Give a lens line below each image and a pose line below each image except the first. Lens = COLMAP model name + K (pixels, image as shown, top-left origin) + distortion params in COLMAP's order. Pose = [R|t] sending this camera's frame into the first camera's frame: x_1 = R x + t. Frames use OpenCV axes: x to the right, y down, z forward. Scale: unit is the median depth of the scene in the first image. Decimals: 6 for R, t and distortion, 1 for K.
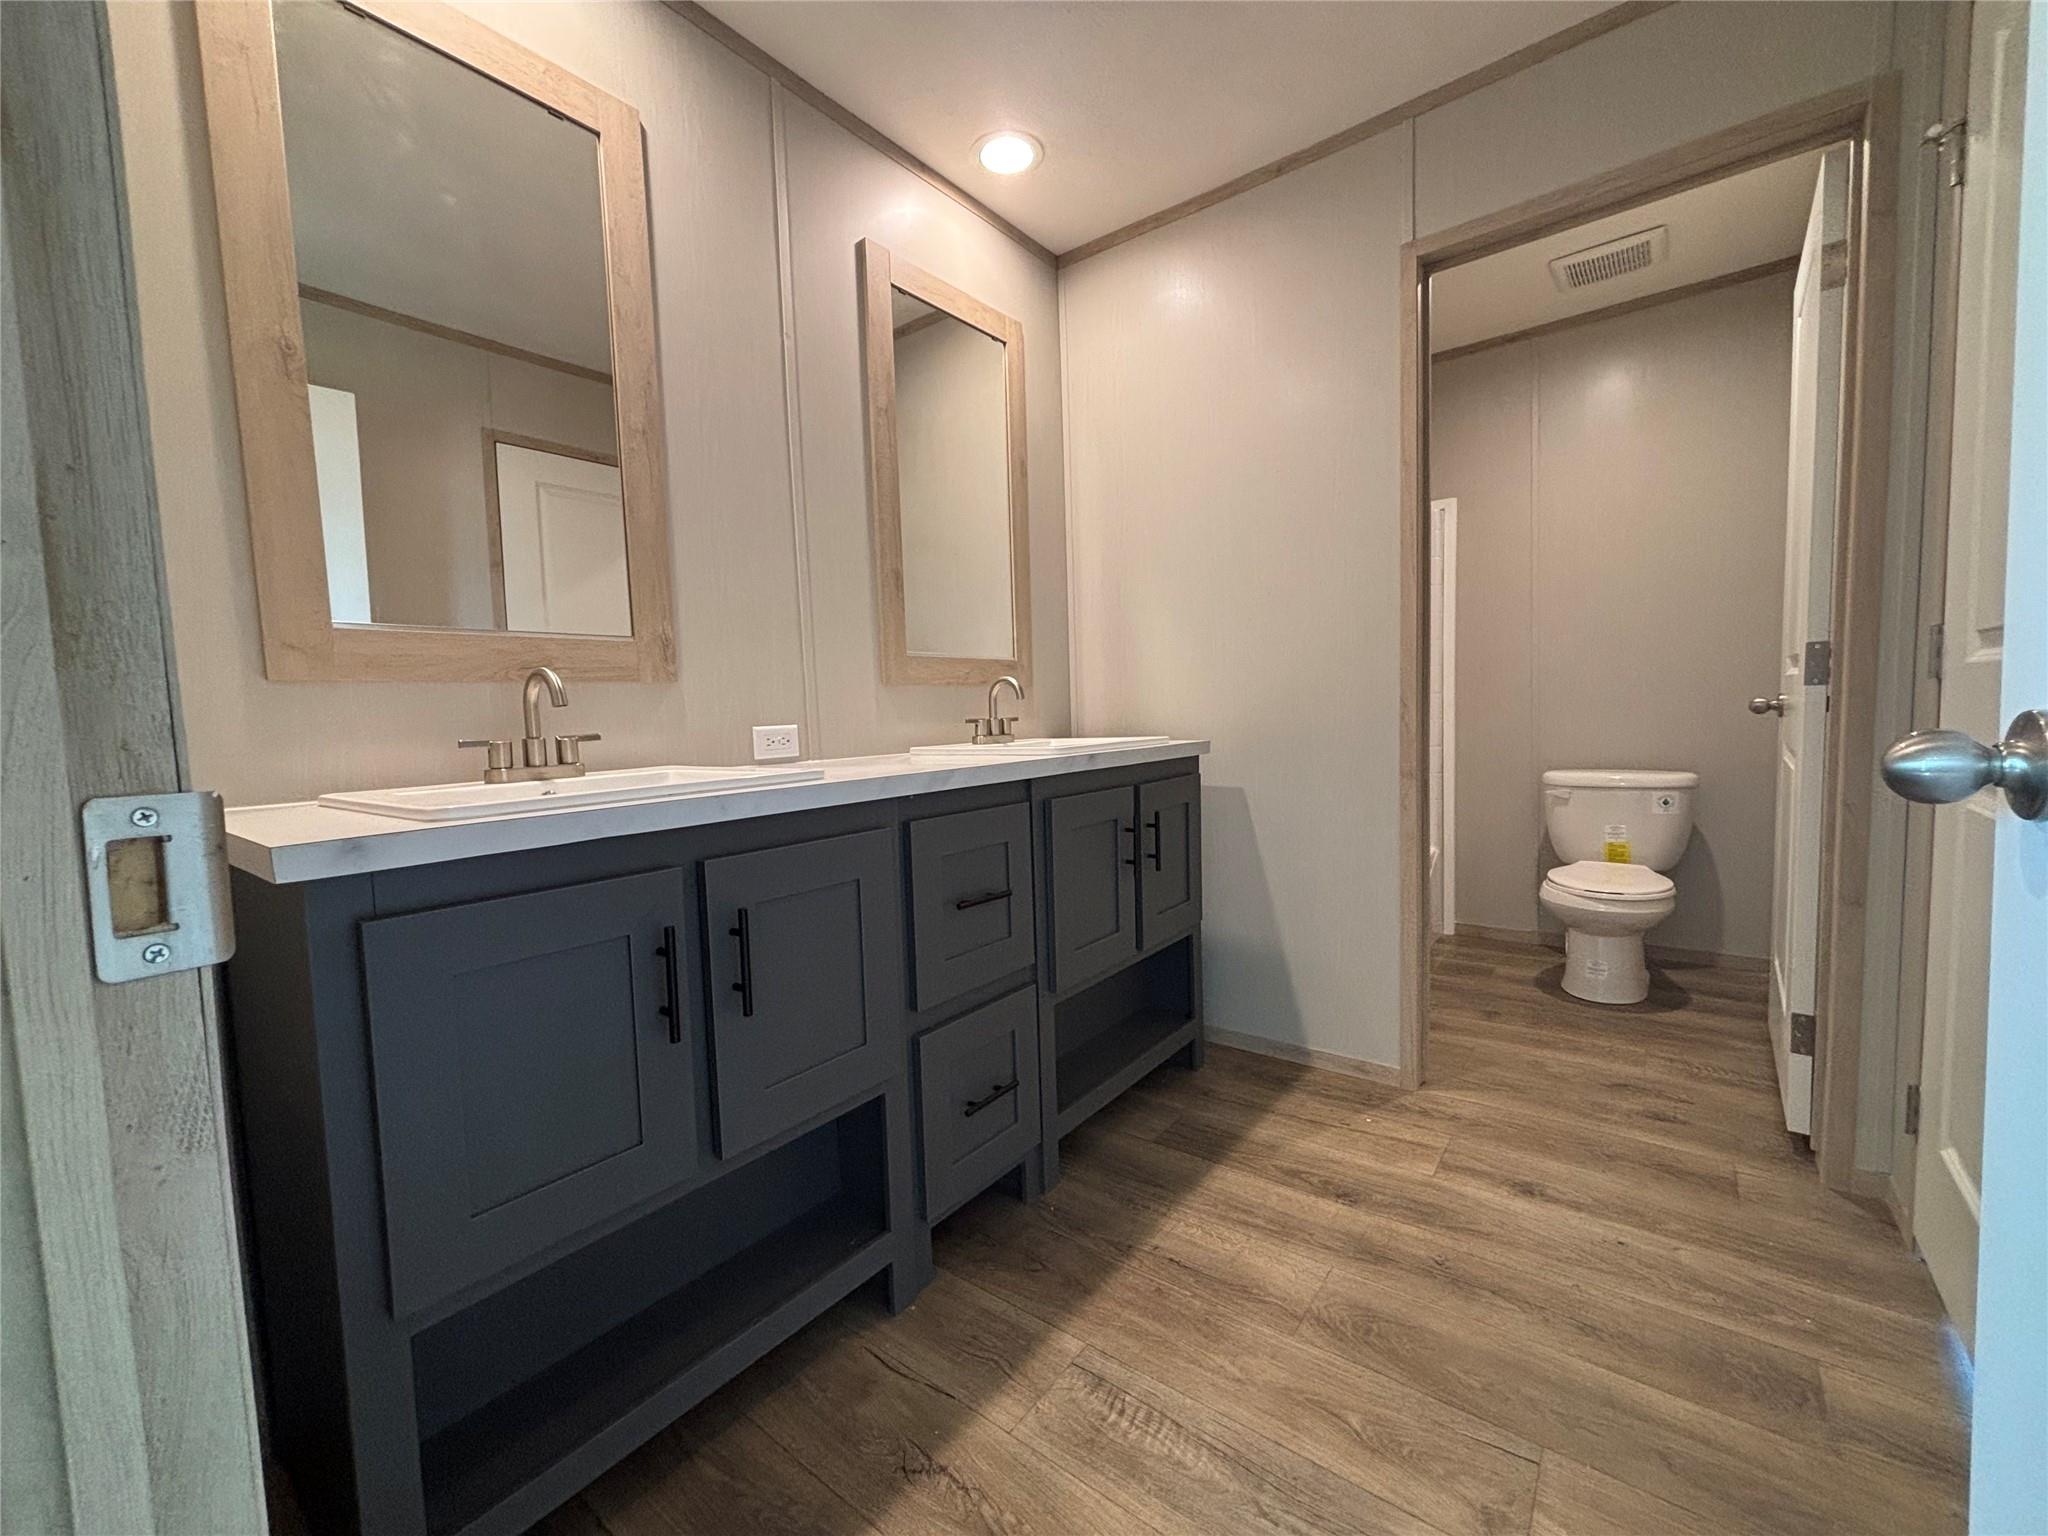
lens RADIAL K [[825.7, 0, 1020.9], [0, 825.7, 772.0], [0, 0, 1]] dist [0.003480, -0.000223]
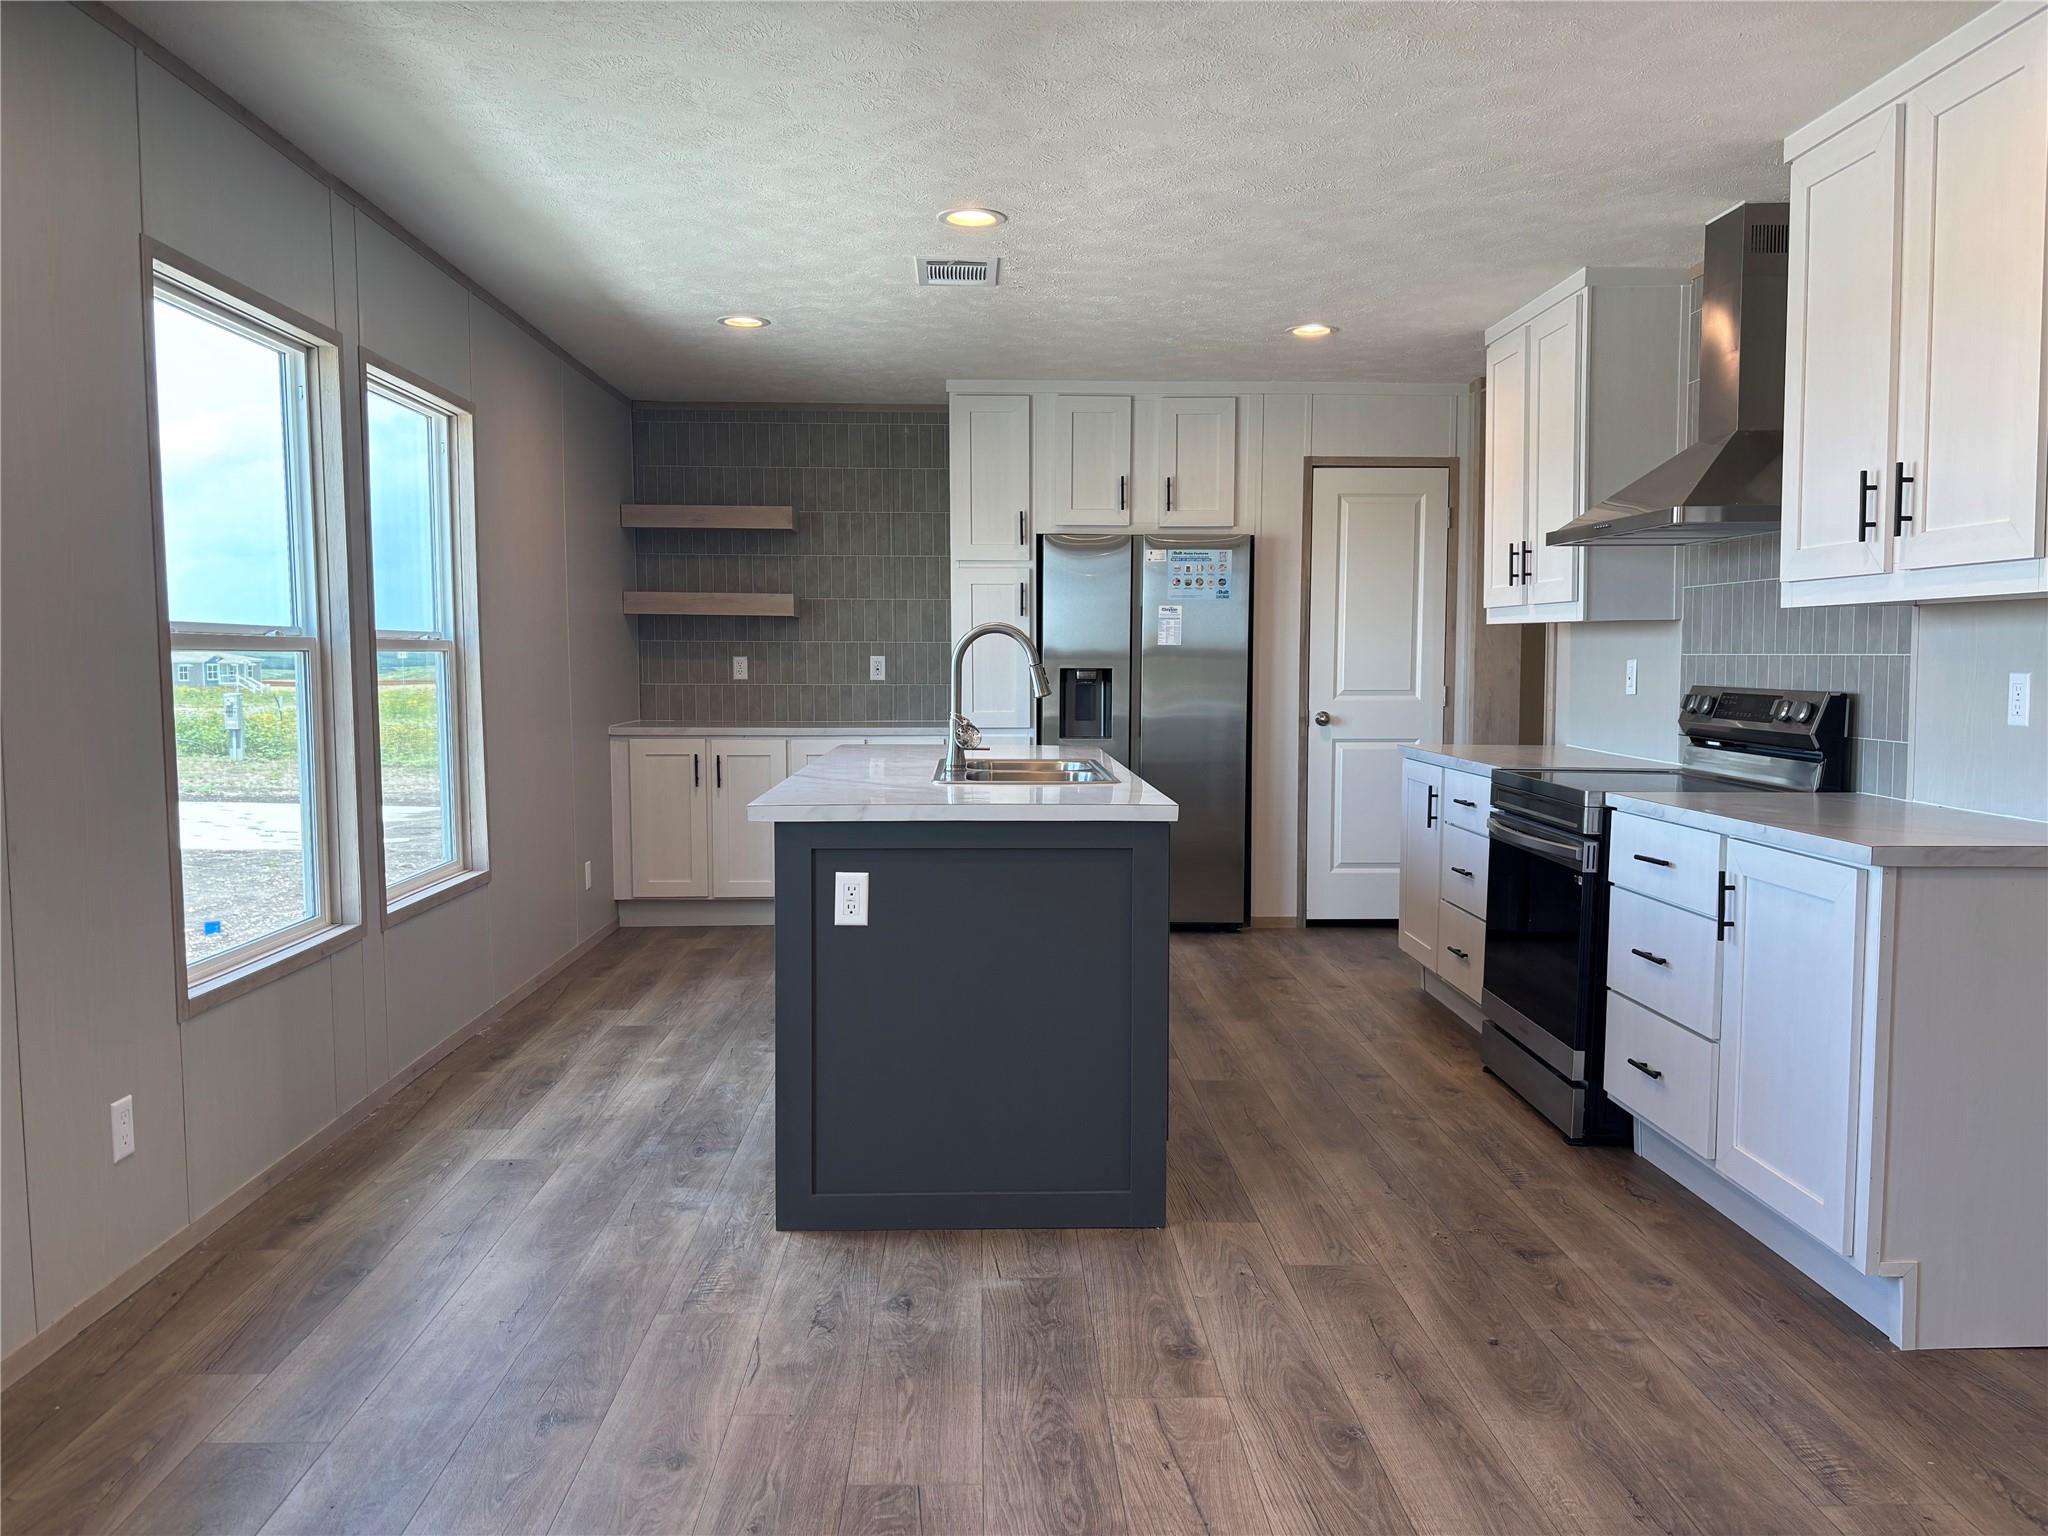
lens RADIAL K [[1563.2, 0, 1024.6], [0, 1563.2, 770.2], [0, 0, 1]] dist [0.023507, -0.004518]
pose [[-0.636706, -0.028921, 0.770564, -0.578252], [0.069243, 0.993115, 0.094489, -0.291895], [-0.767991, 0.113518, -0.630320, 2.264563]]
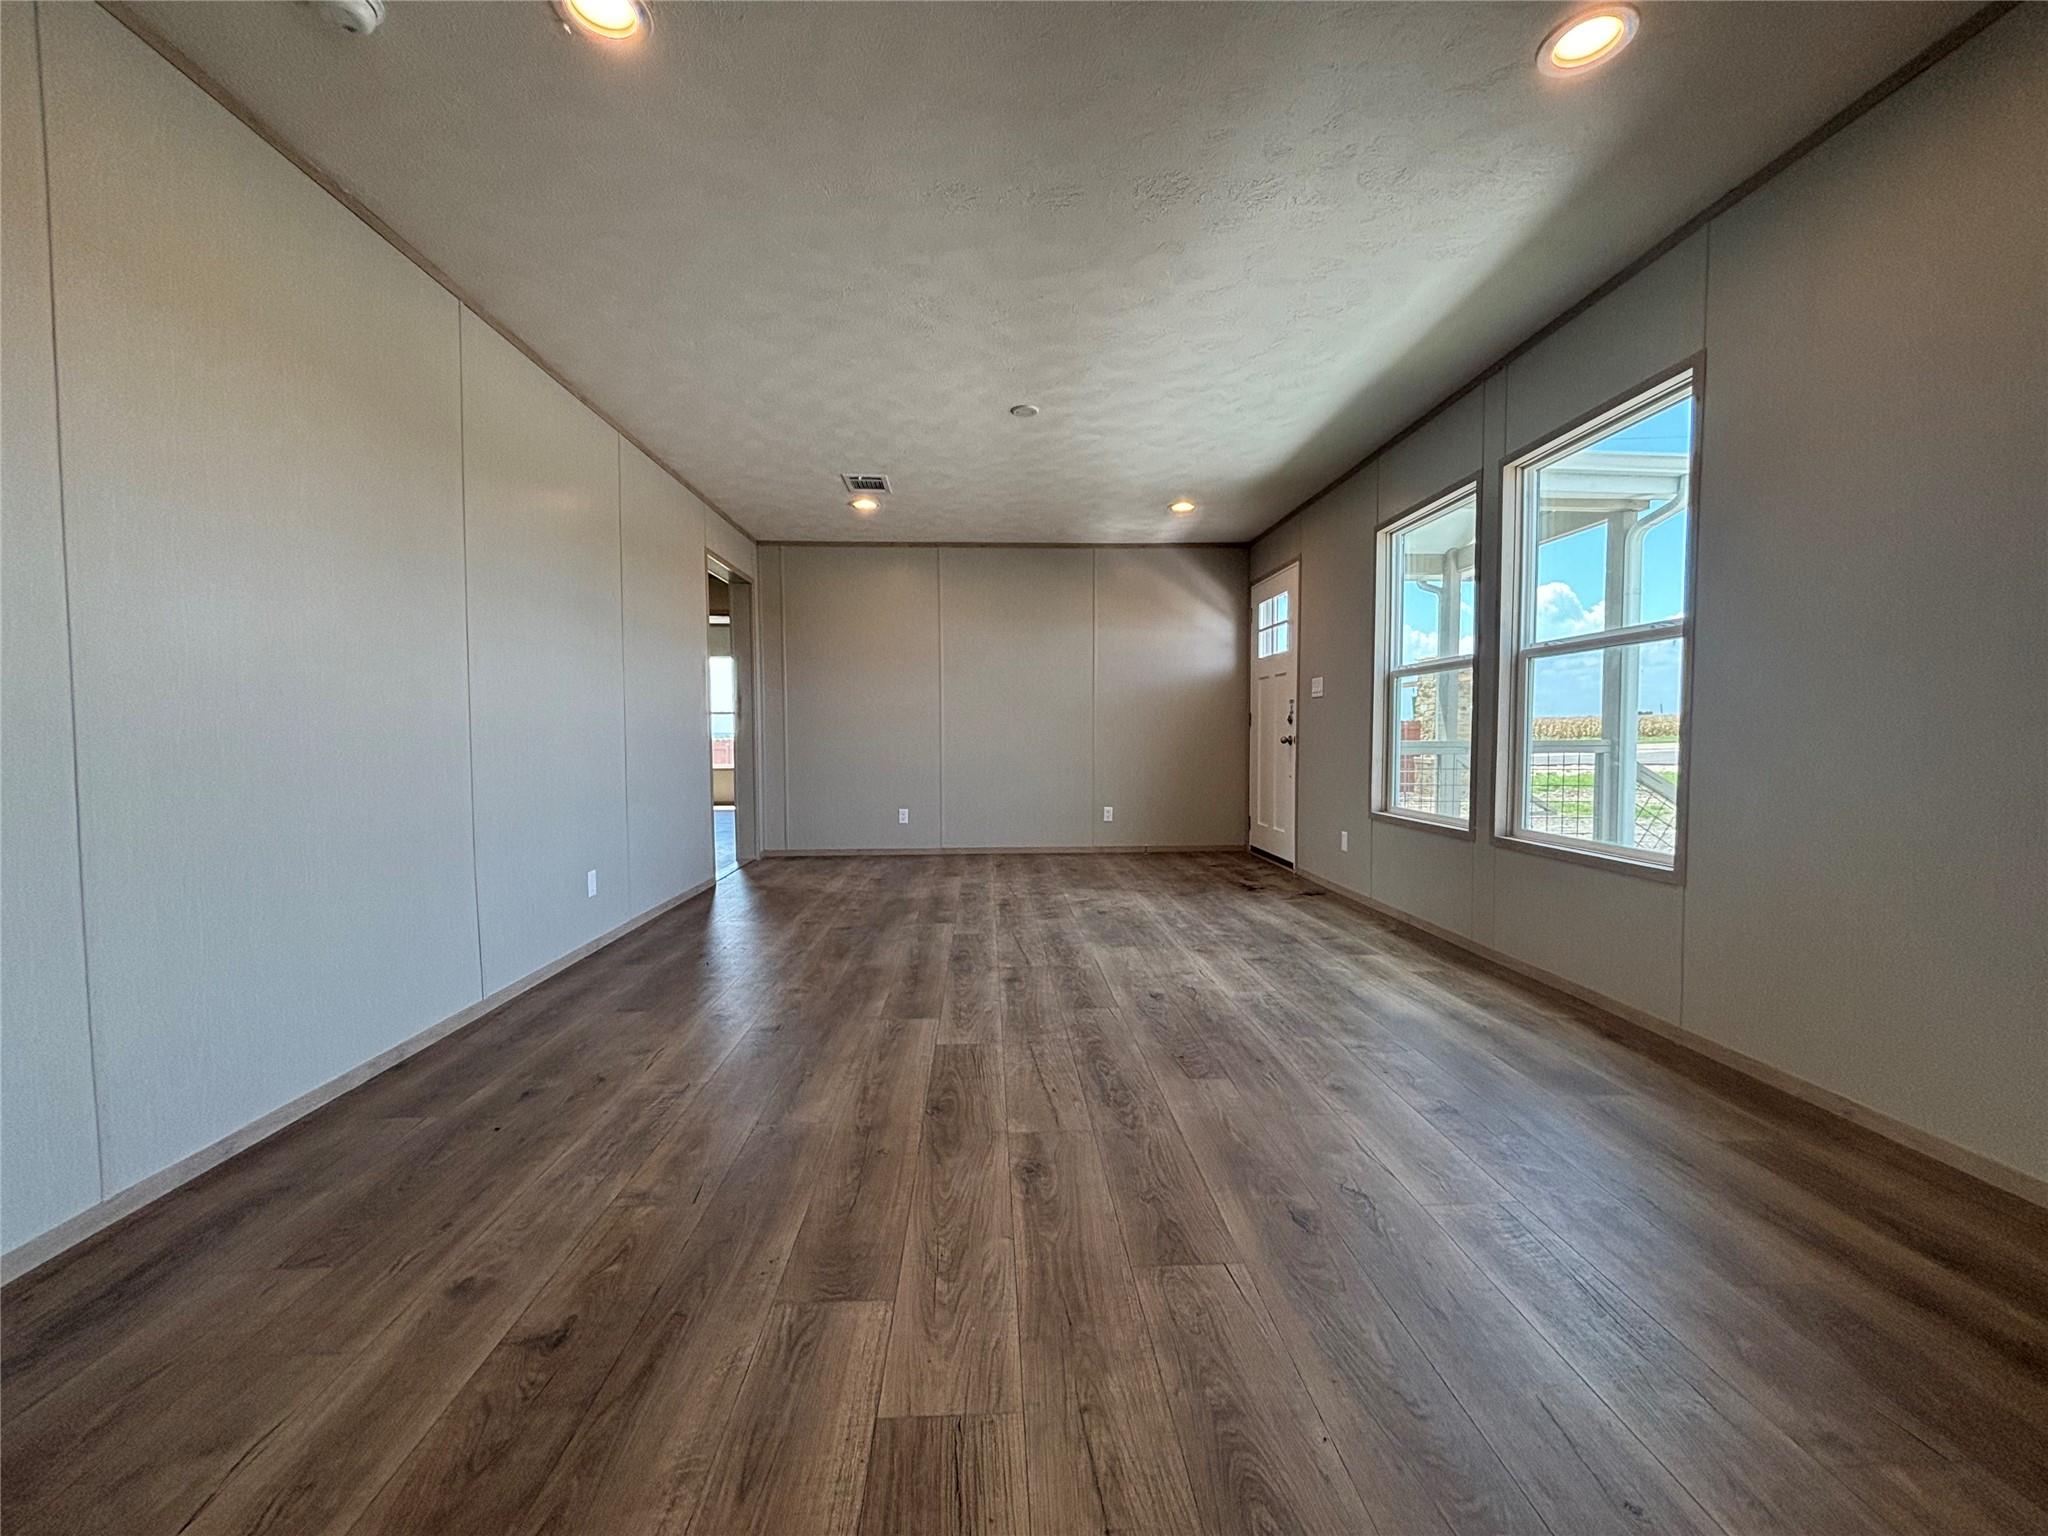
lens RADIAL K [[825.7, 0, 1018.9], [0, 825.7, 770.2], [0, 0, 1]] dist [0.003480, -0.000223]
pose [[0.644978, 0.057145, -0.762062, 1.488553], [-0.066960, 0.997591, 0.018134, -0.024129], [0.761262, 0.039332, 0.647250, 0.300934]]
